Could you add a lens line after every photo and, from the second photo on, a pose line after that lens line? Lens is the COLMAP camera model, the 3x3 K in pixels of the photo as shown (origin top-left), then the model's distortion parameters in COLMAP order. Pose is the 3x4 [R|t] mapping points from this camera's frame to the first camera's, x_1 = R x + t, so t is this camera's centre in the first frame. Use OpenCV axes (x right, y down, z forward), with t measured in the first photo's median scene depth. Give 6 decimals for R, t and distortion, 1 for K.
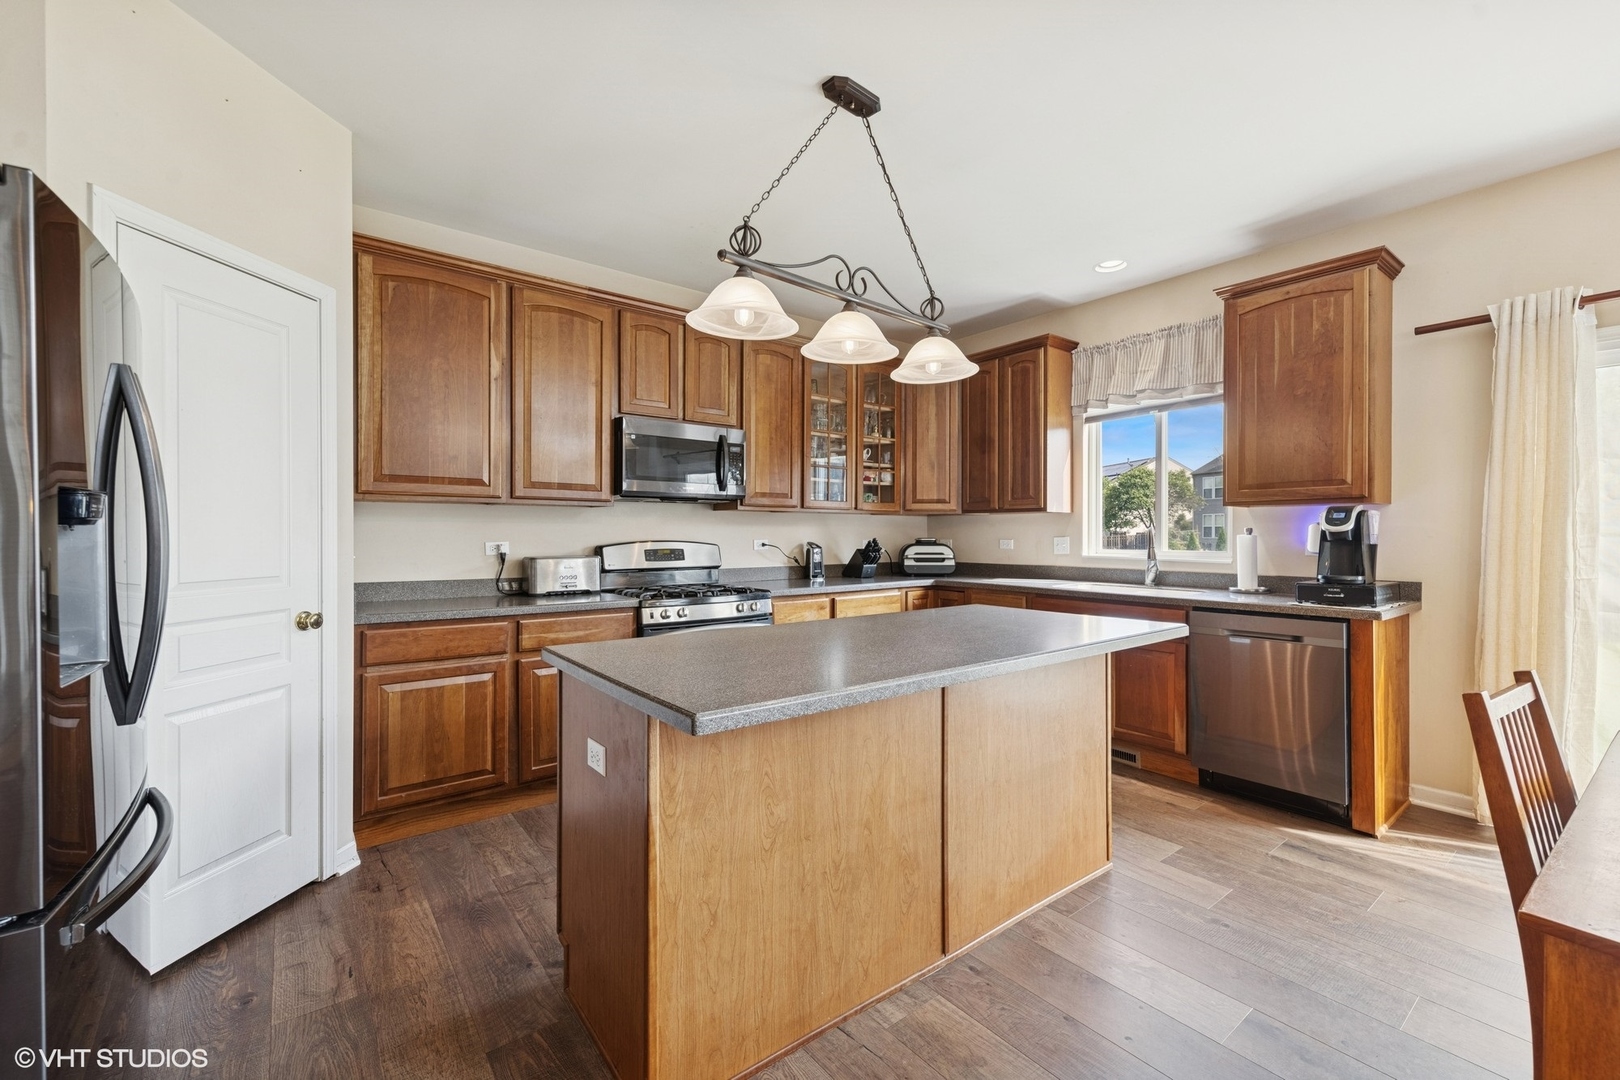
lens RADIAL K [[673.0, 0, 821.4], [0, 673.0, 533.1], [0, 0, 1]] dist [0.007294, -0.000123]
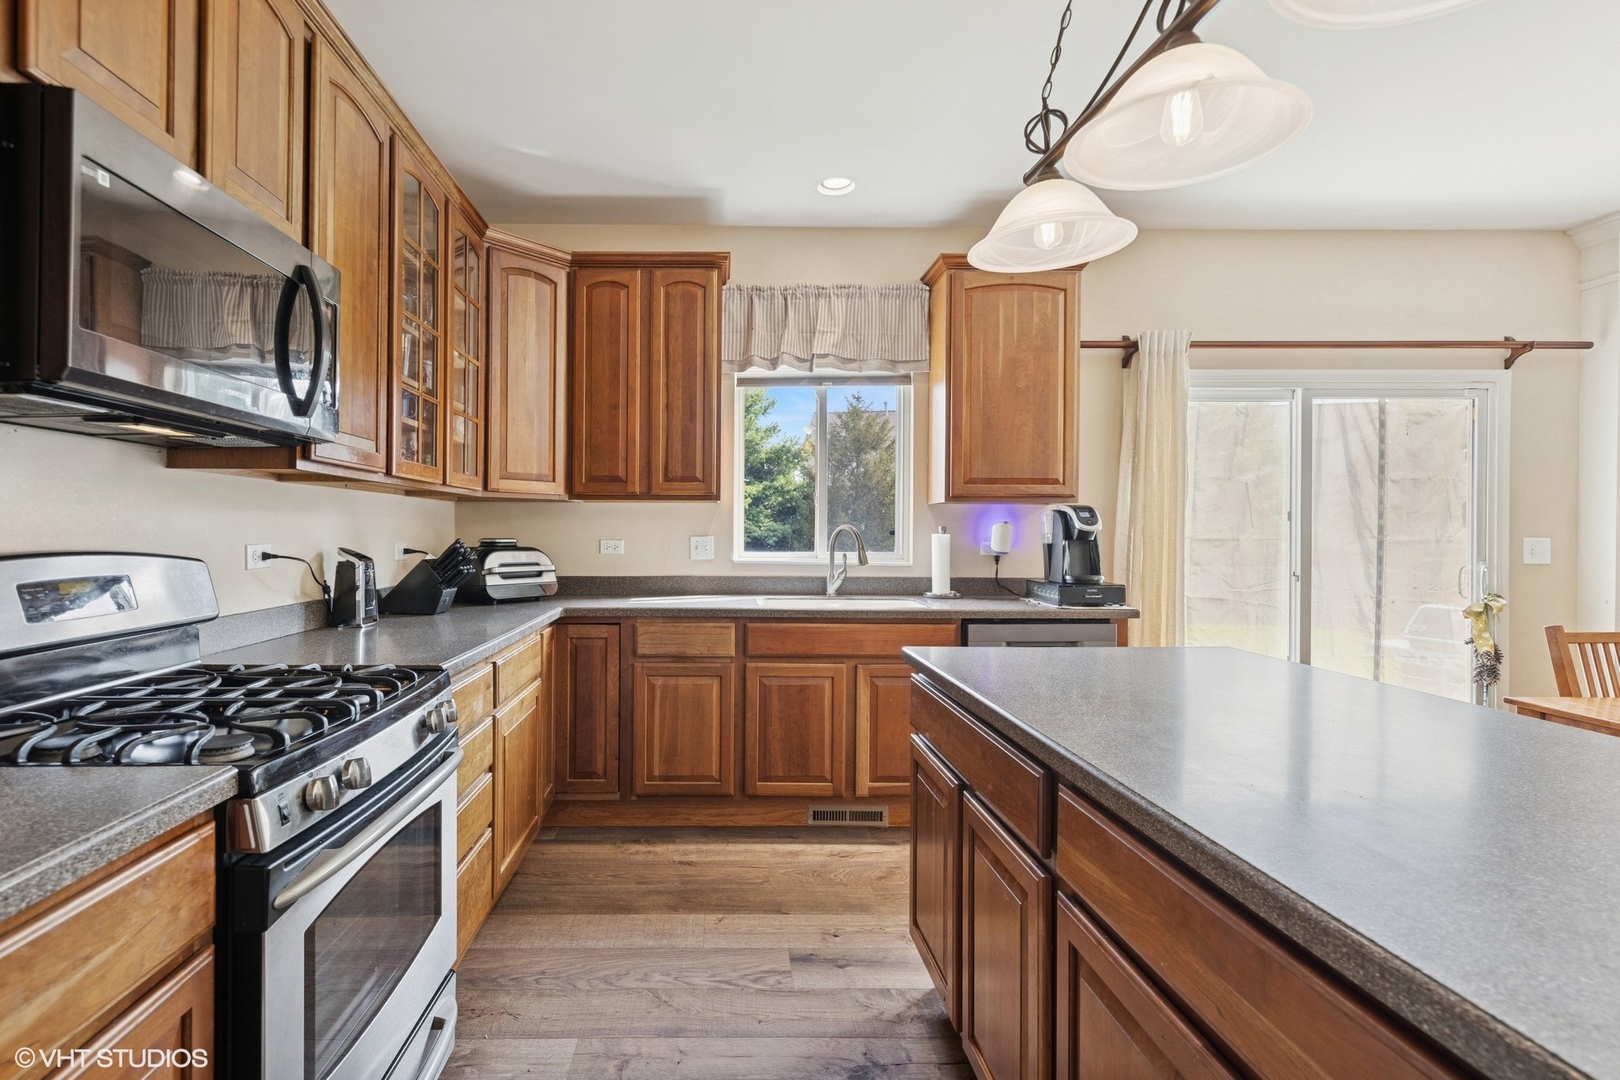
lens RADIAL K [[766.8, 0, 723.1], [0, 766.8, 528.5], [0, 0, 1]] dist [0.008475, 0.000539]
pose [[0.615771, 0.005715, 0.787904, -0.393186], [-0.004388, 0.999983, -0.003824, 0.000923], [-0.787913, -0.001102, 0.615786, 0.639191]]
